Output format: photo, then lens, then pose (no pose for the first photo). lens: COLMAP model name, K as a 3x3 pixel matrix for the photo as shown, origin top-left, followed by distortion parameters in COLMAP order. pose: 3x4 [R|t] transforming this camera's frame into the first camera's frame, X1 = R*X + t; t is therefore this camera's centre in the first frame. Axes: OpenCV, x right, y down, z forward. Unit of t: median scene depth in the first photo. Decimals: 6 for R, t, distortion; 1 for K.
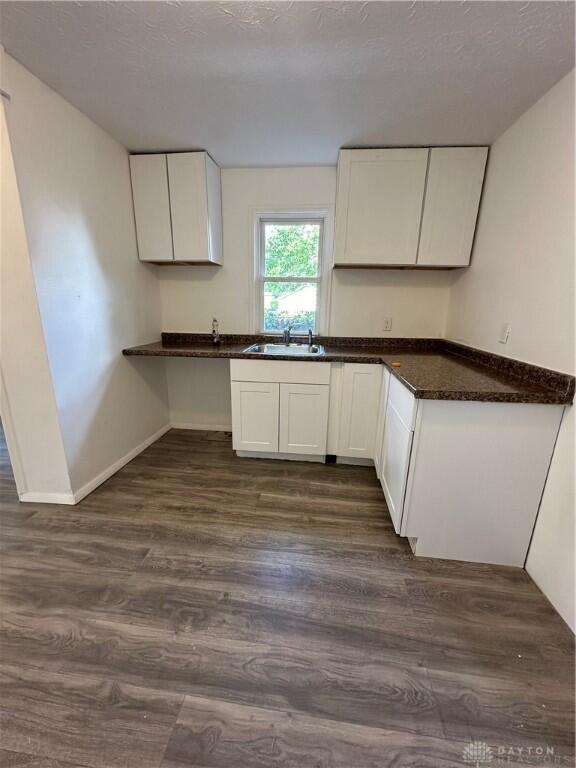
lens RADIAL K [[307.3, 0, 285.9], [0, 307.3, 384.1], [0, 0, 1]] dist [-0.005320, 0.001053]
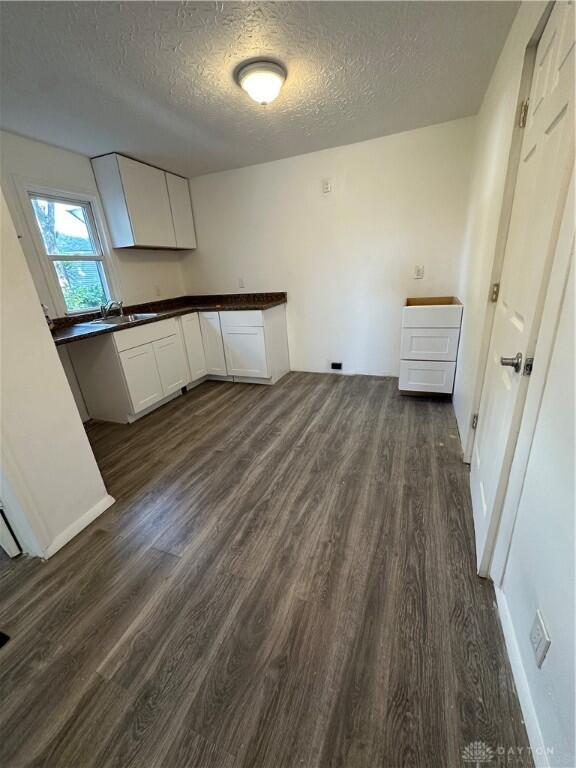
lens RADIAL K [[307.3, 0, 289.7], [0, 307.3, 383.6], [0, 0, 1]] dist [-0.005320, 0.001053]
pose [[0.251793, -0.374542, 0.892367, -1.575081], [0.312595, 0.904126, 0.291275, -0.058201], [-0.915906, 0.205608, 0.344733, 0.124513]]
